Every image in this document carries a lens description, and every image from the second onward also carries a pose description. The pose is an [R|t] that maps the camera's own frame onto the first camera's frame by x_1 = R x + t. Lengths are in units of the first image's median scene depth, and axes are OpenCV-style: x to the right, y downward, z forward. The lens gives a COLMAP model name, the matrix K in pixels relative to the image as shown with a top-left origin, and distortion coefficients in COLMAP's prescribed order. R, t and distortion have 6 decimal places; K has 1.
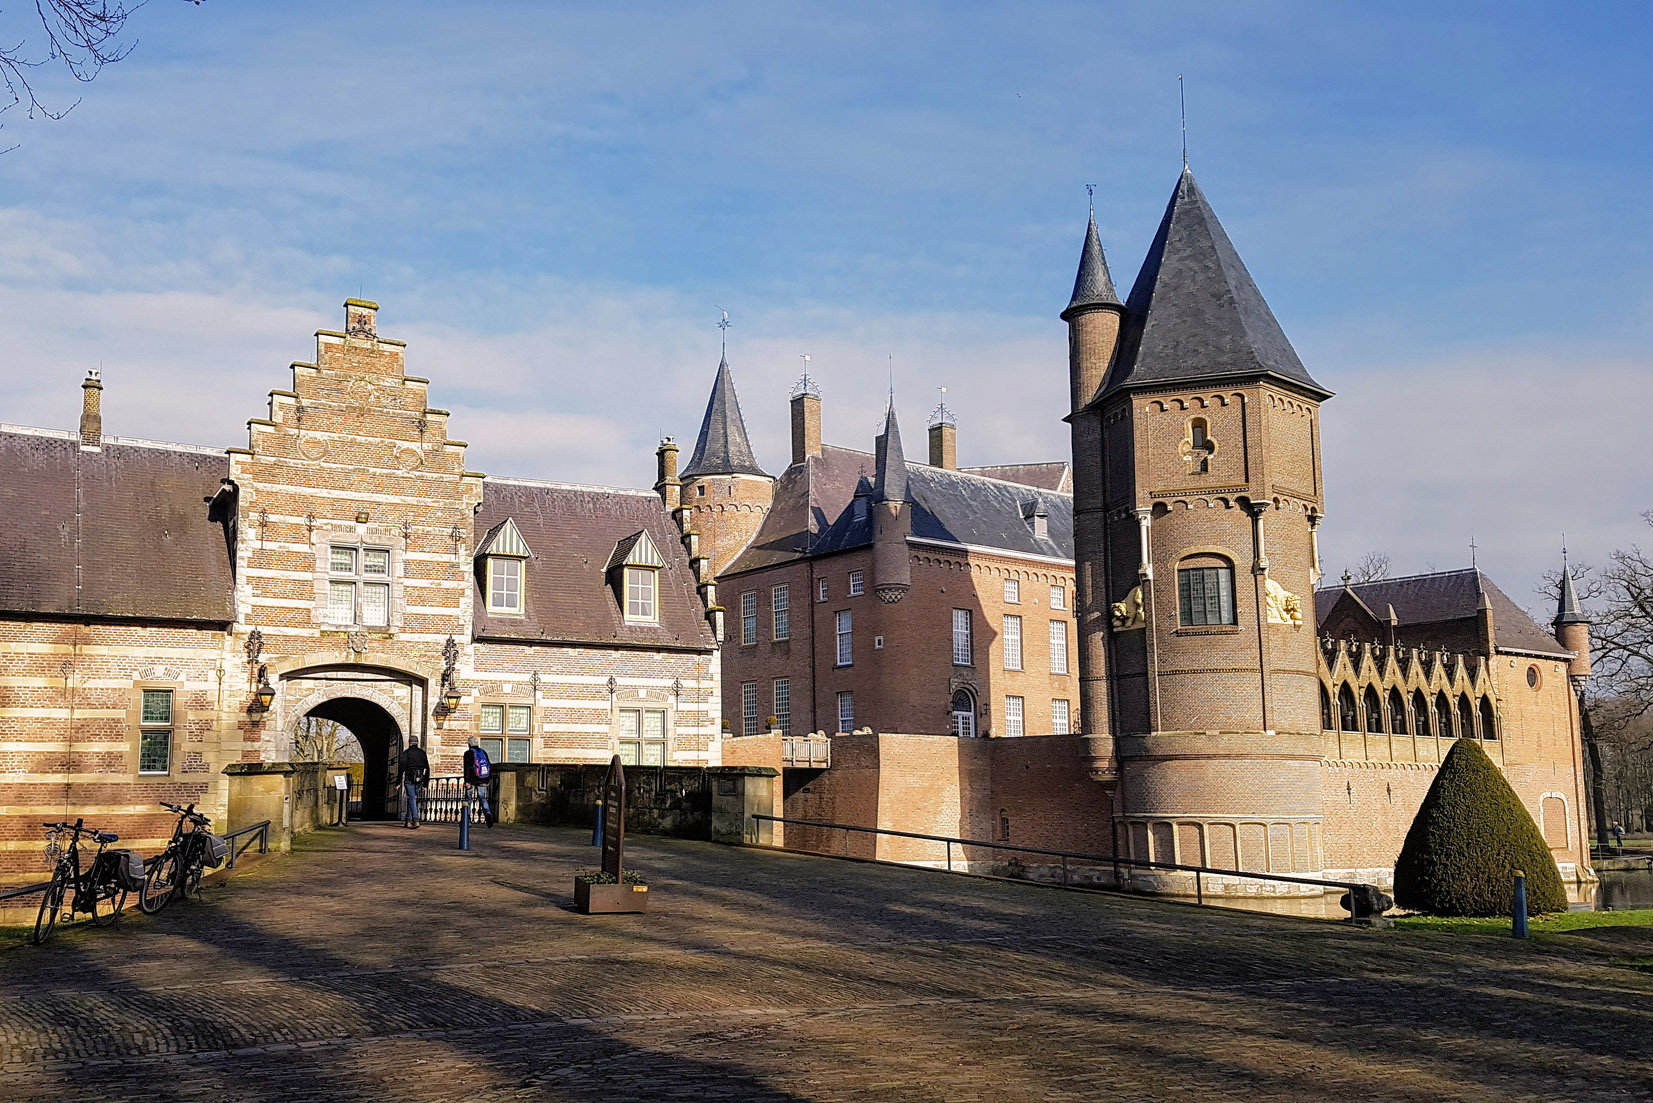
lens RADIAL K [[1512.4, 0, 663.8], [0, 1512.4, 605.2], [0, 0, 1]] dist [0.299402, -0.583954]
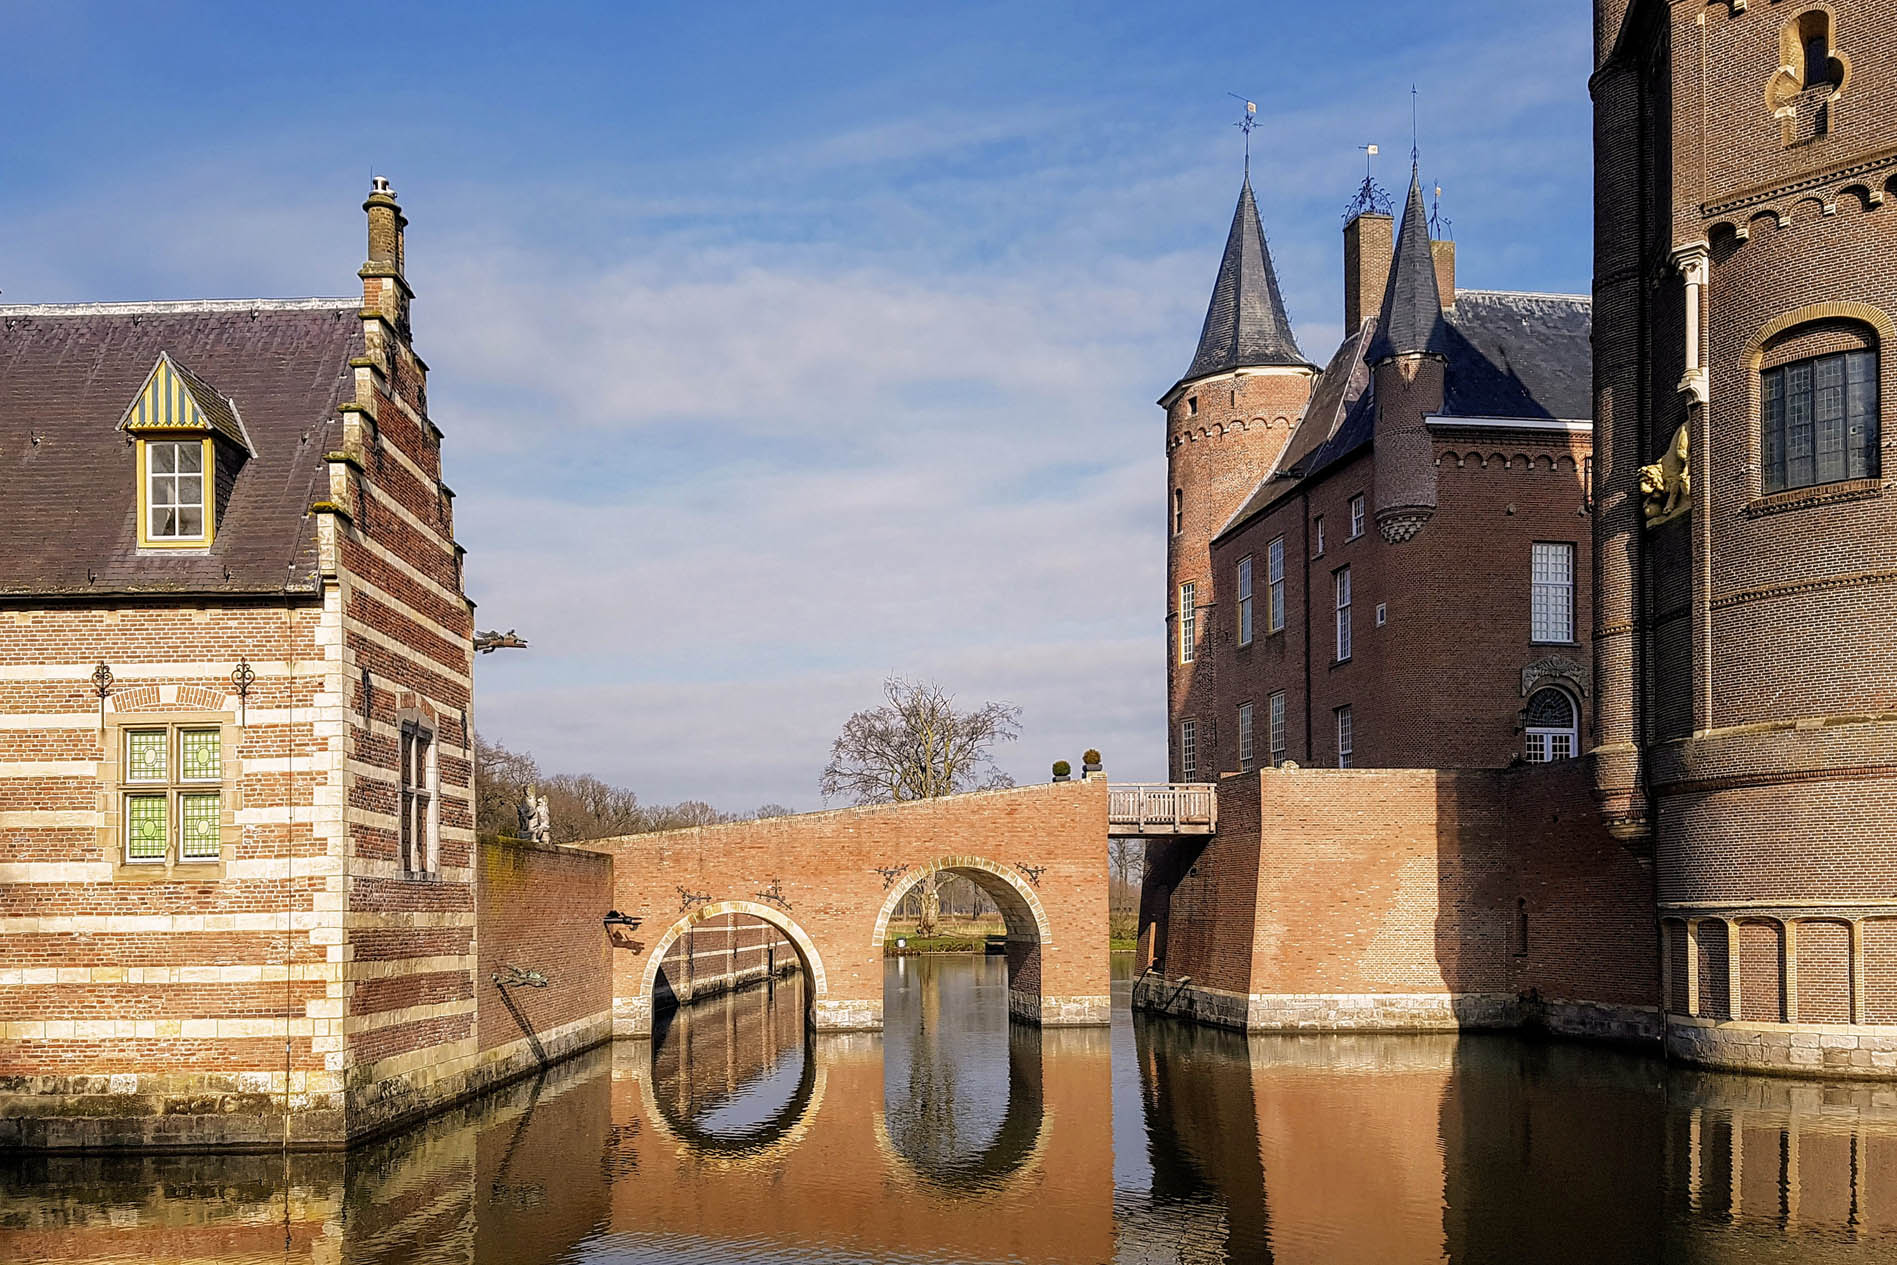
lens RADIAL K [[1721.6, 0, 899.4], [0, 1721.6, 882.4], [0, 0, 1]] dist [0.140293, -0.360838]
pose [[0.912176, -0.019026, -0.409357, 0.319636], [0.068843, 0.991840, 0.107305, 0.054980], [0.403975, -0.126063, 0.906042, 0.424184]]
